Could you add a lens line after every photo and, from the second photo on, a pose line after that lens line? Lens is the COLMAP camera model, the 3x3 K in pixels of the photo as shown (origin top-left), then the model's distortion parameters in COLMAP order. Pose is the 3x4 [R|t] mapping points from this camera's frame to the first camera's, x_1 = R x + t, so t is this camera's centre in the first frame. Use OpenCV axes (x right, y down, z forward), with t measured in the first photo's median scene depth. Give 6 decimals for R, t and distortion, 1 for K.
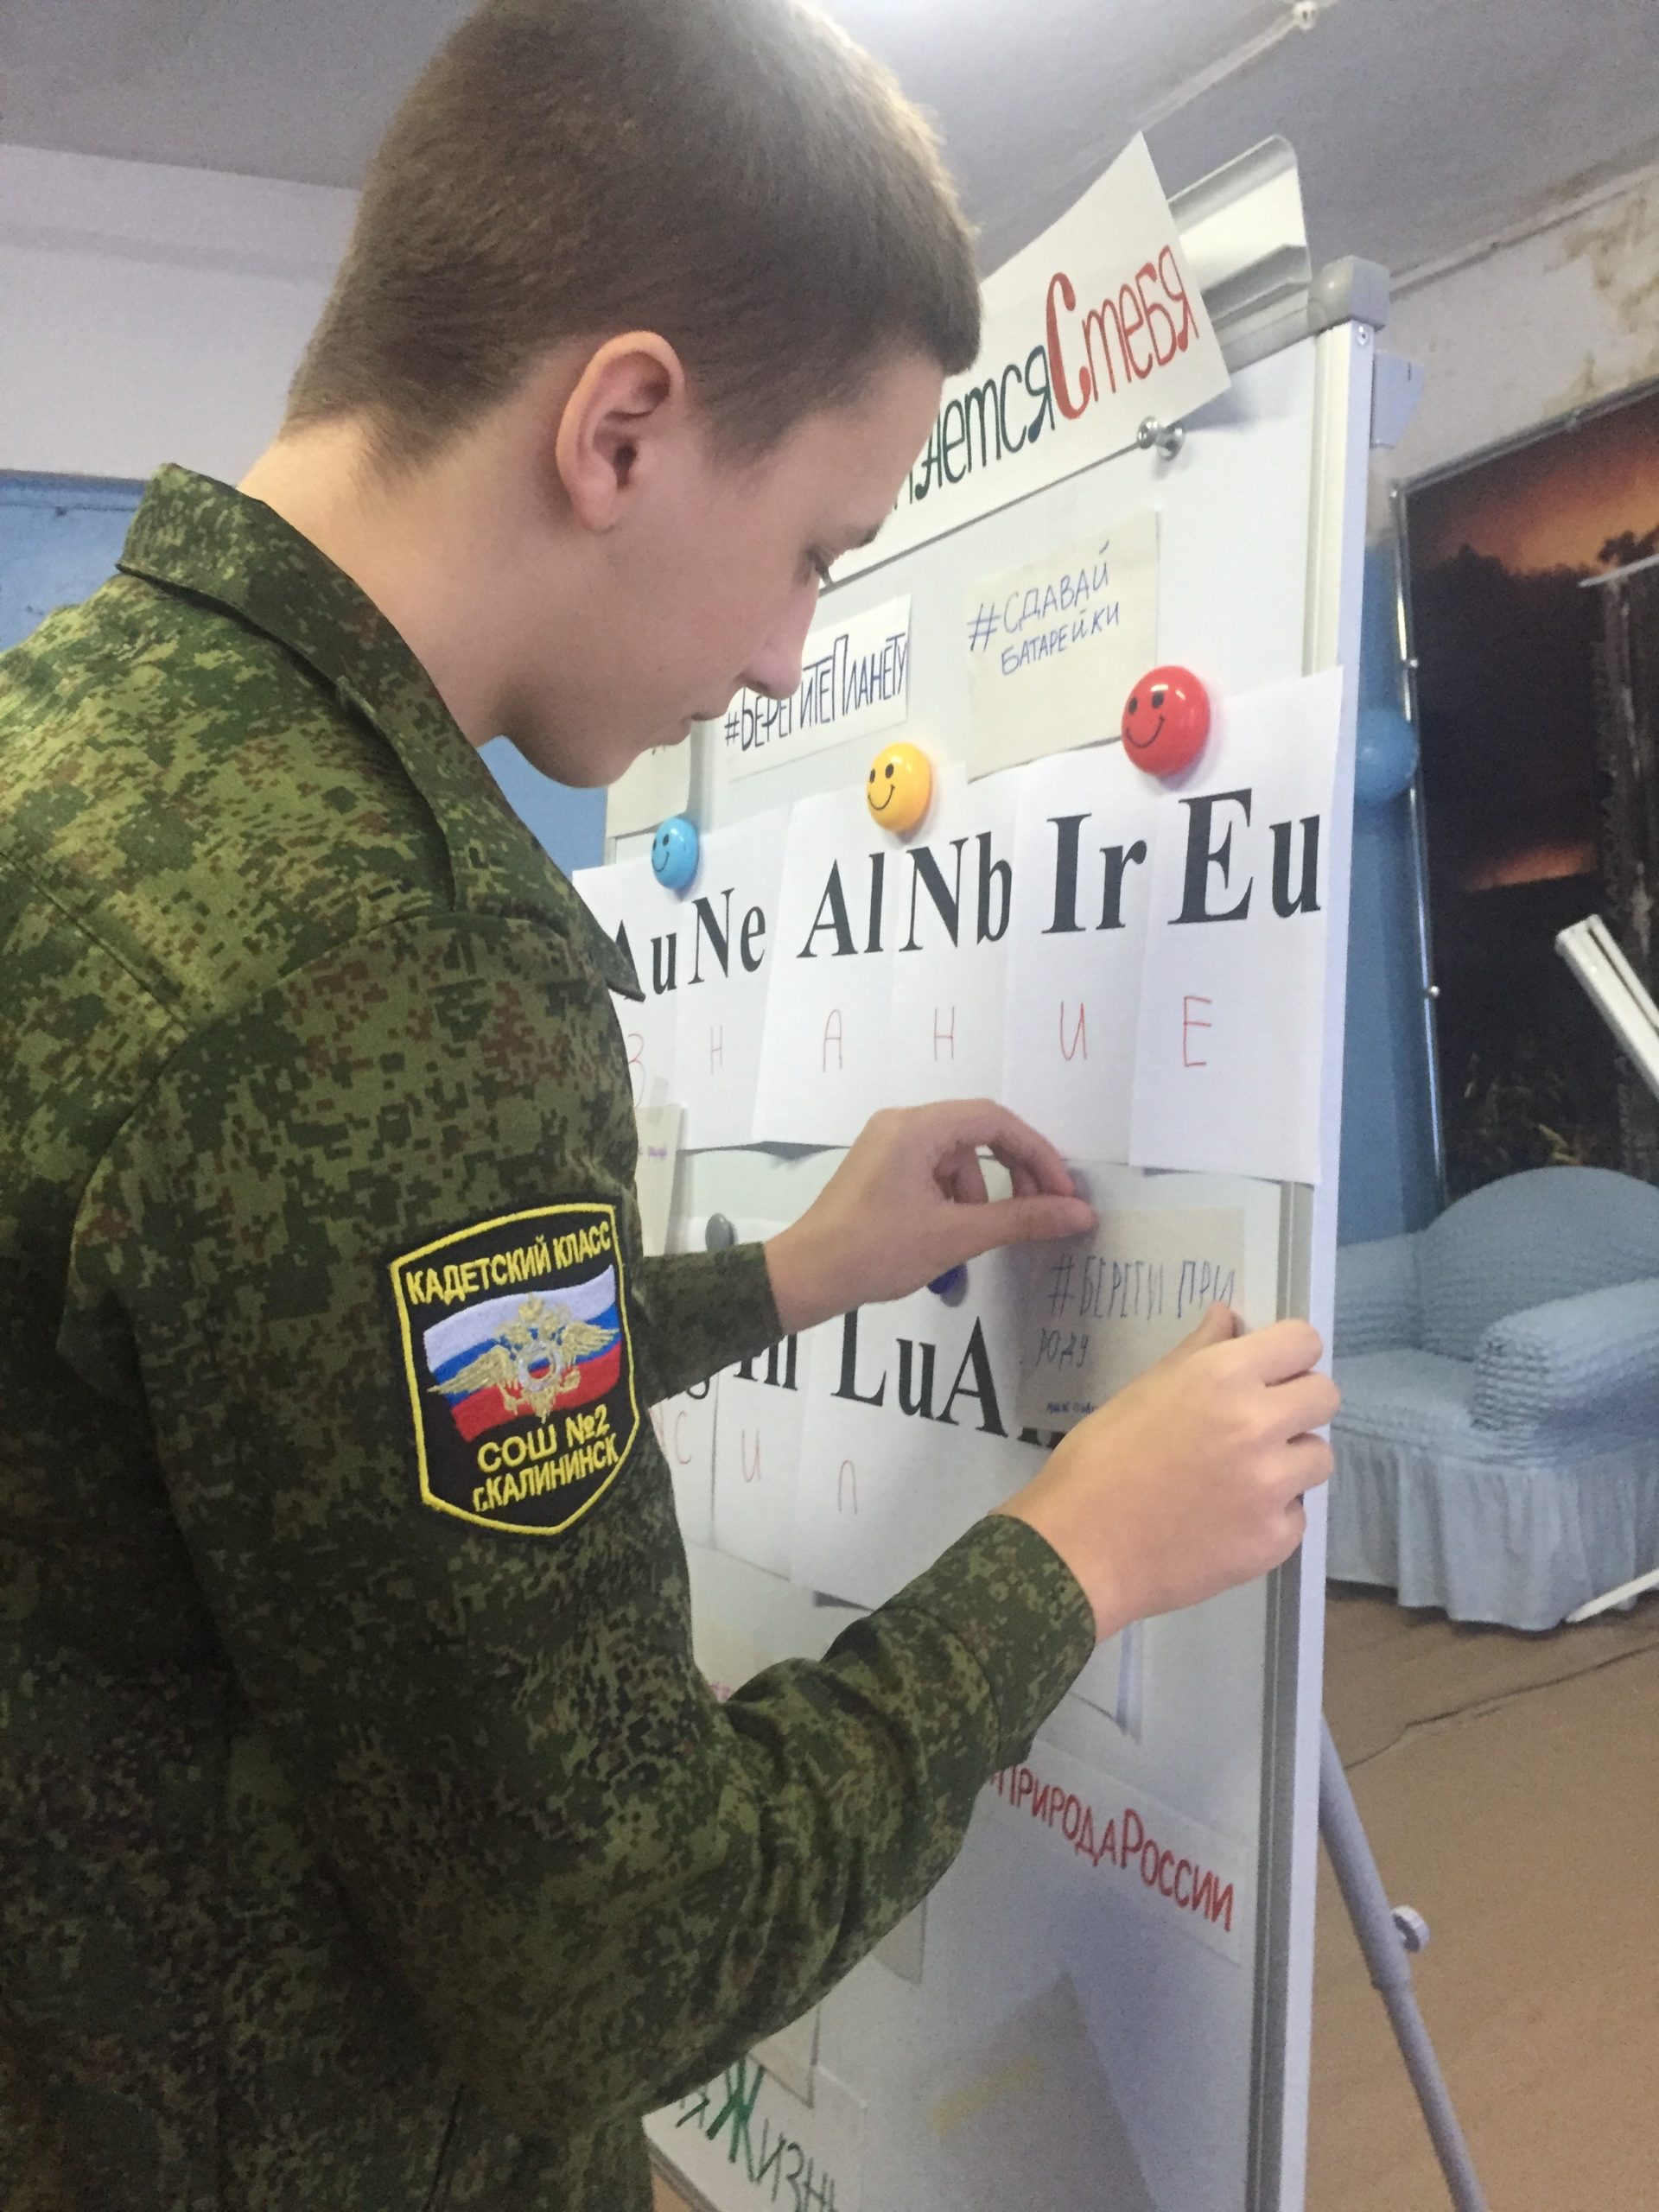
lens RADIAL K [[1924.7, 0, 829.5], [0, 1924.7, 1106.0], [0, 0, 1]] dist [0.058603, -0.020431]
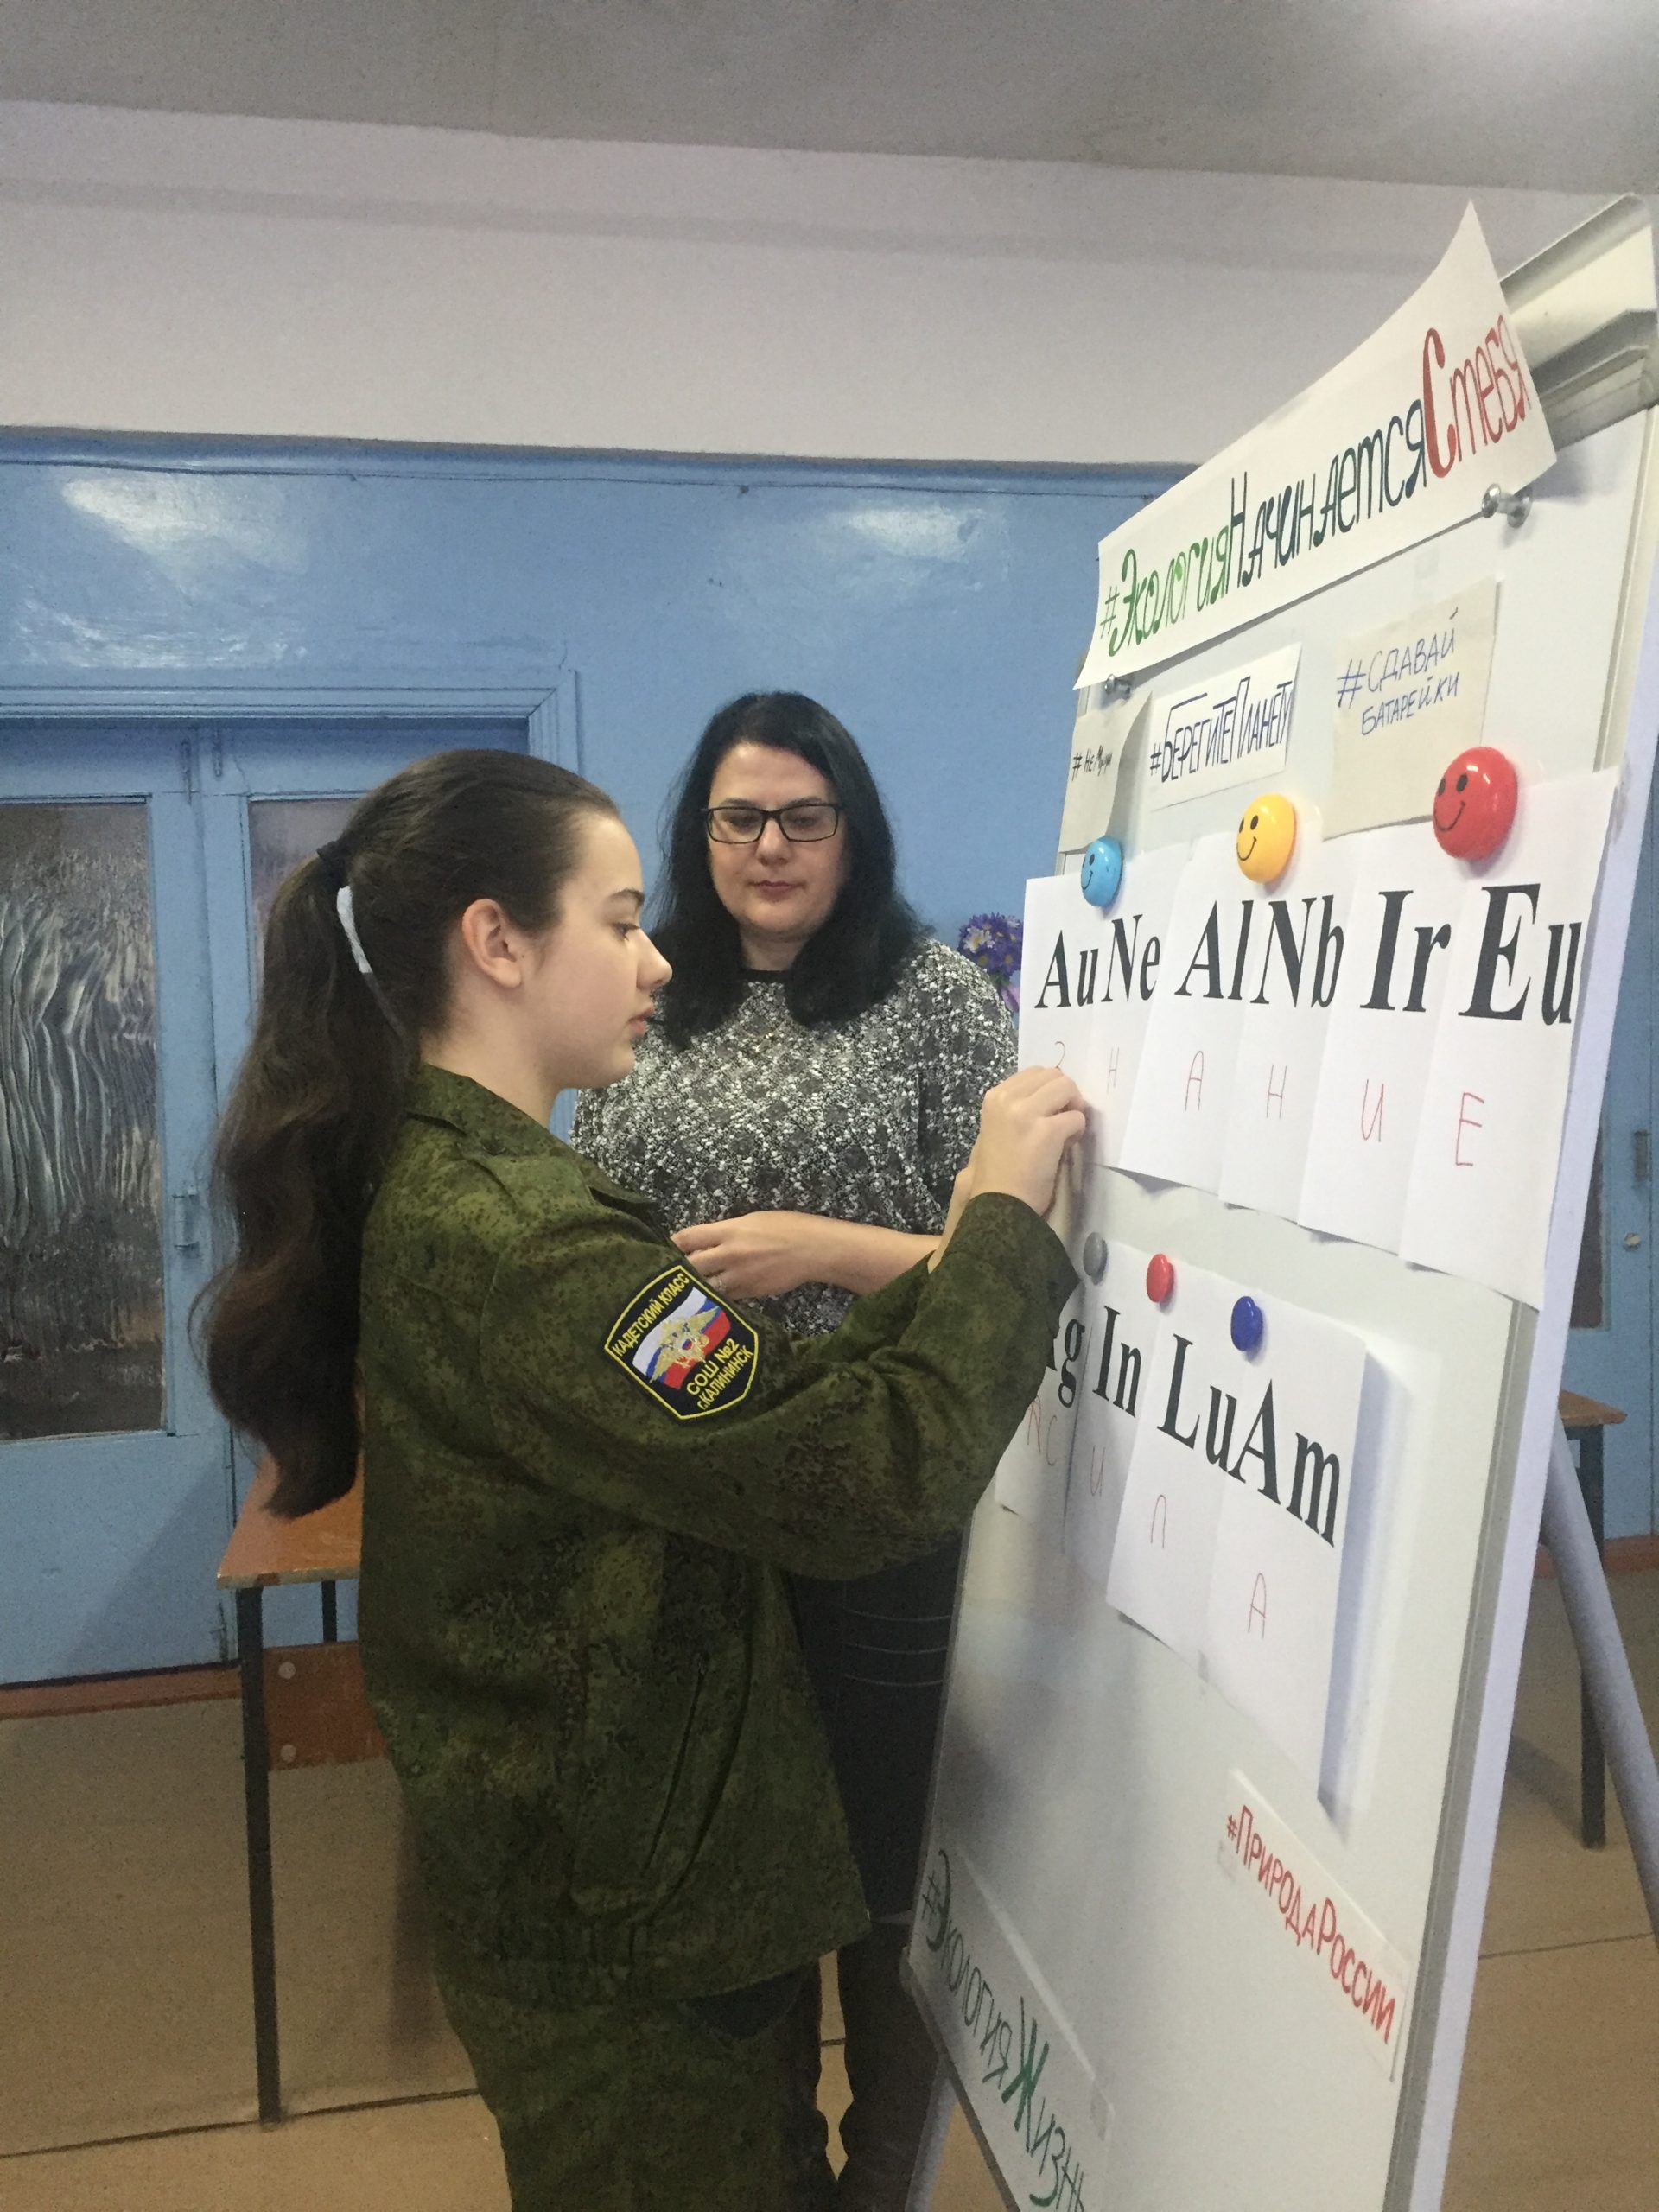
lens RADIAL K [[1919.1, 0, 829.5], [0, 1919.1, 1106.0], [0, 0, 1]] dist [0.084426, -0.102701]
pose [[0.934900, 0.094031, -0.342228, 0.194012], [-0.082345, 0.995420, 0.048552, -0.062389], [0.345226, -0.017210, 0.938362, -0.016837]]
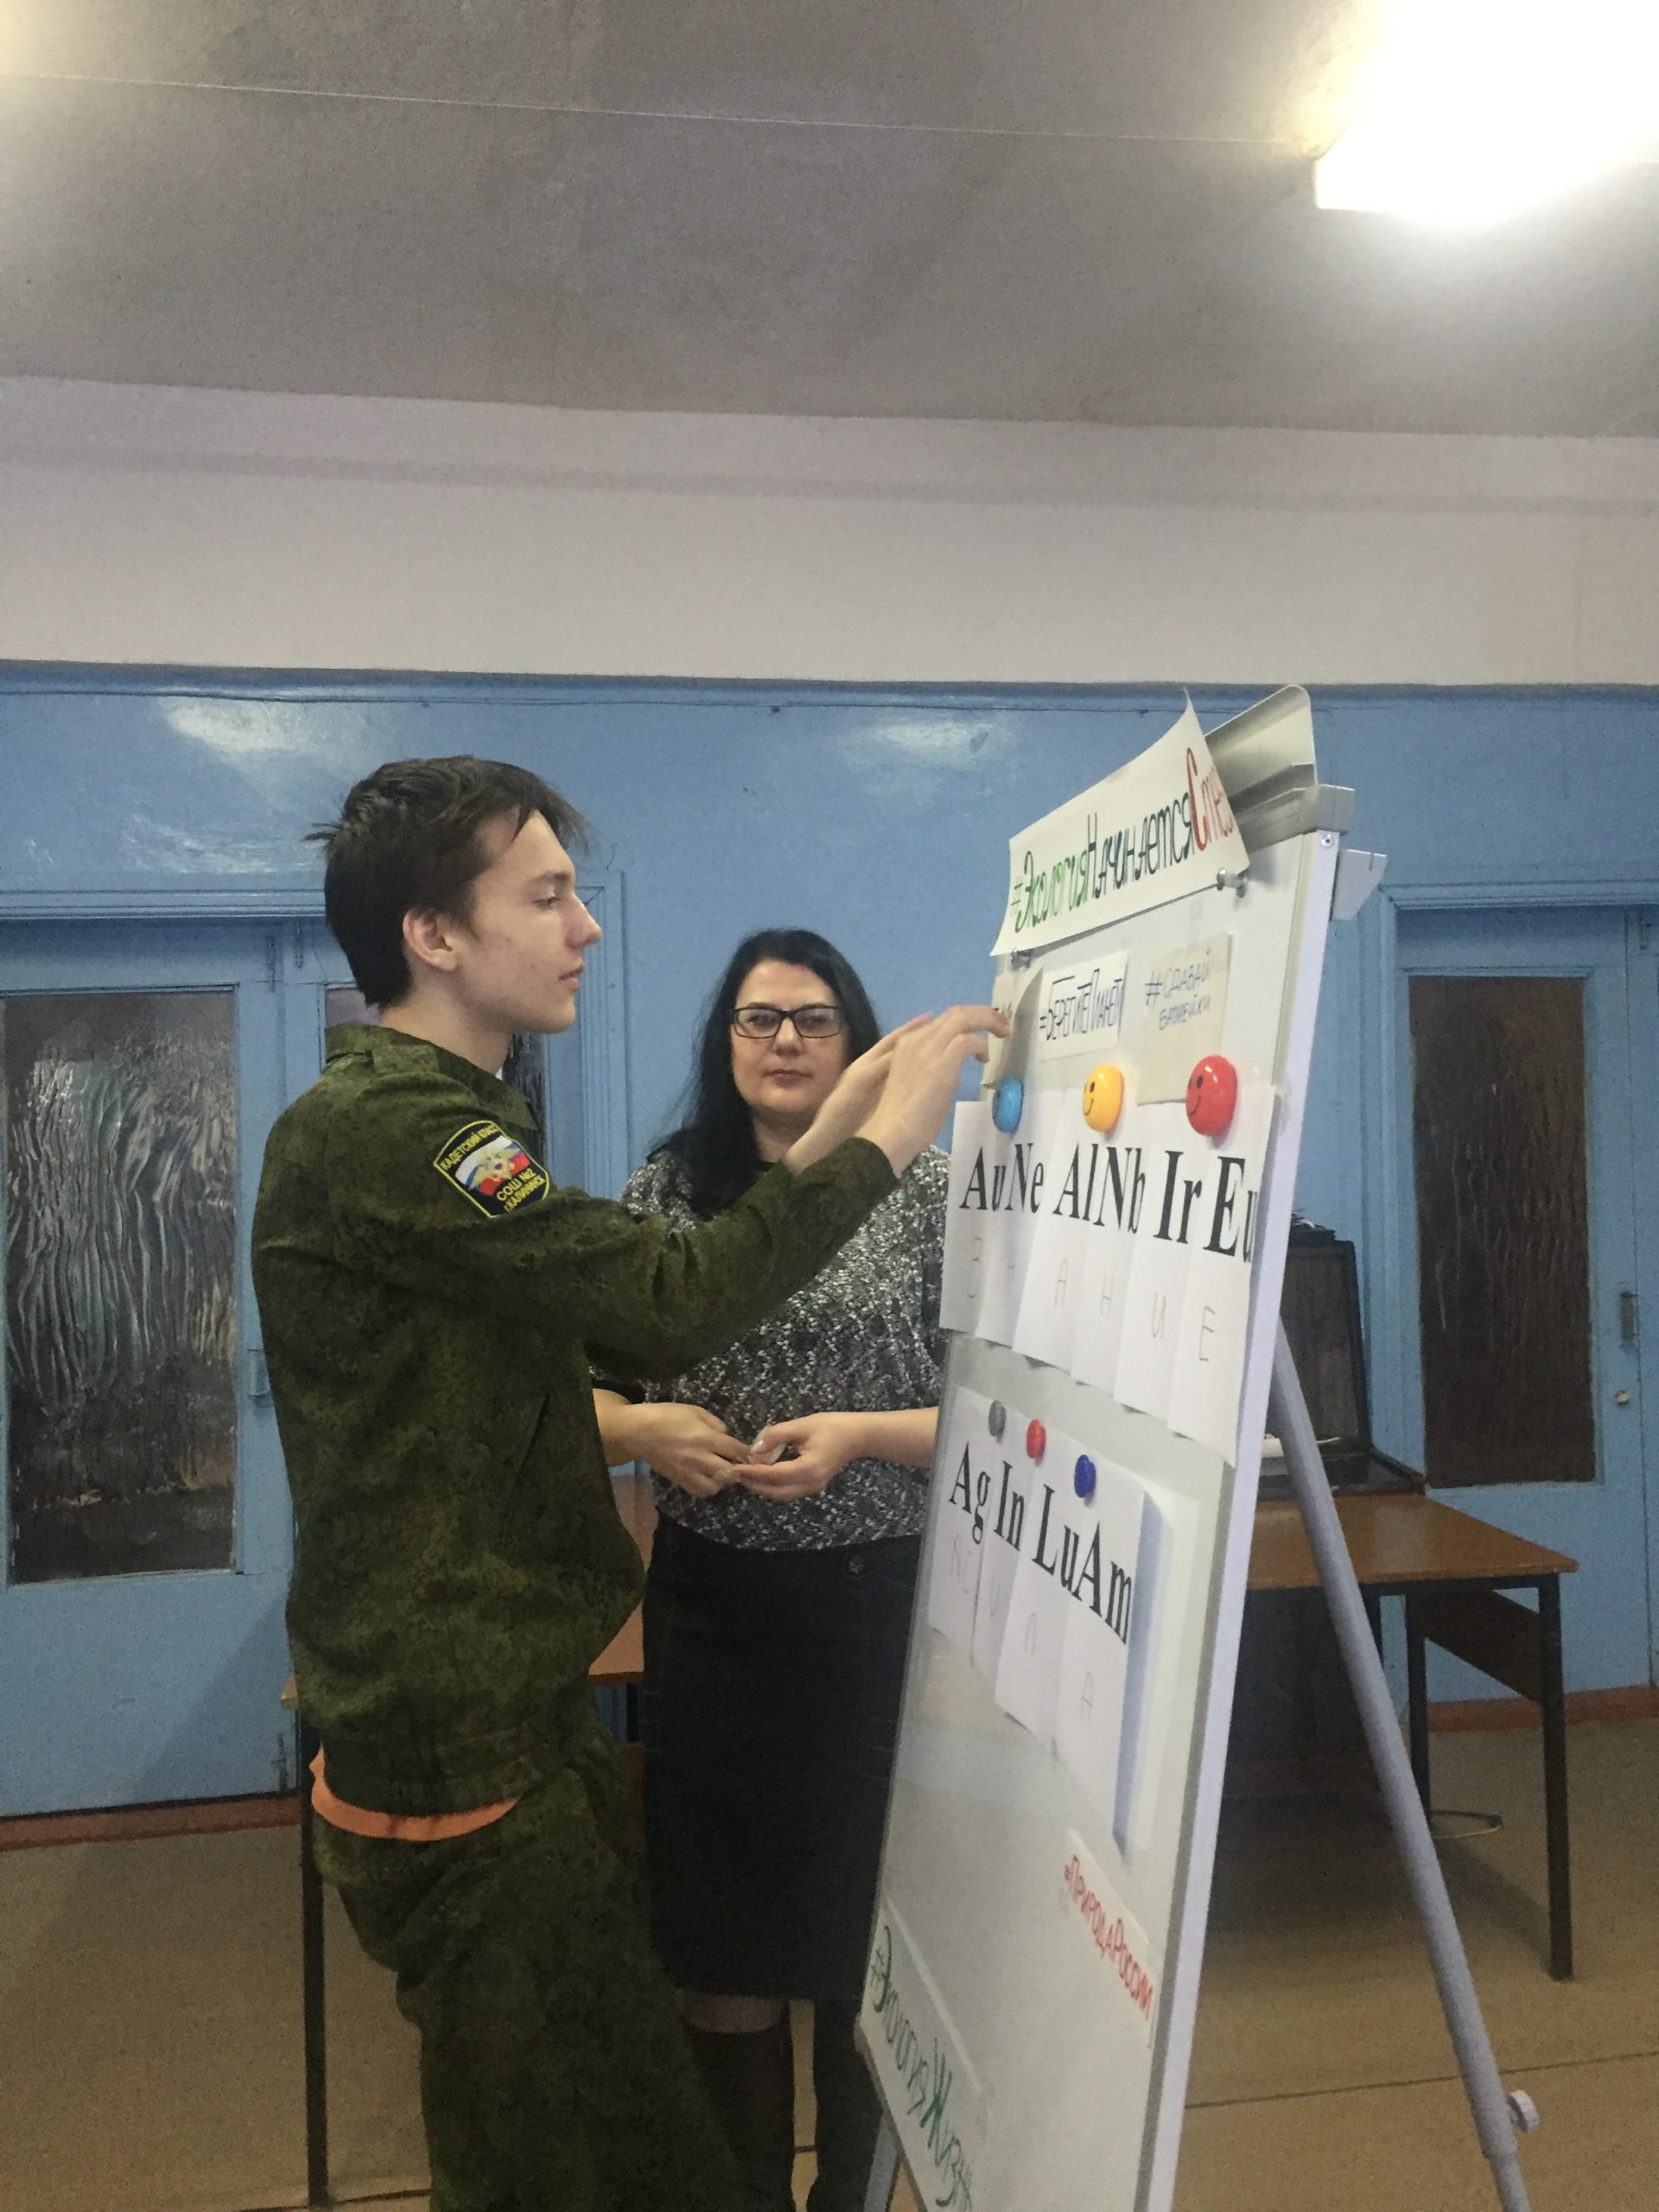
lens RADIAL K [[1919.1, 0, 829.5], [0, 1919.1, 1106.0], [0, 0, 1]] dist [0.084426, -0.102701]
pose [[0.922867, 0.068715, -0.378940, 0.386315], [-0.083554, 0.996242, -0.022832, -0.125054], [0.375947, 0.052733, 0.925140, -0.288077]]
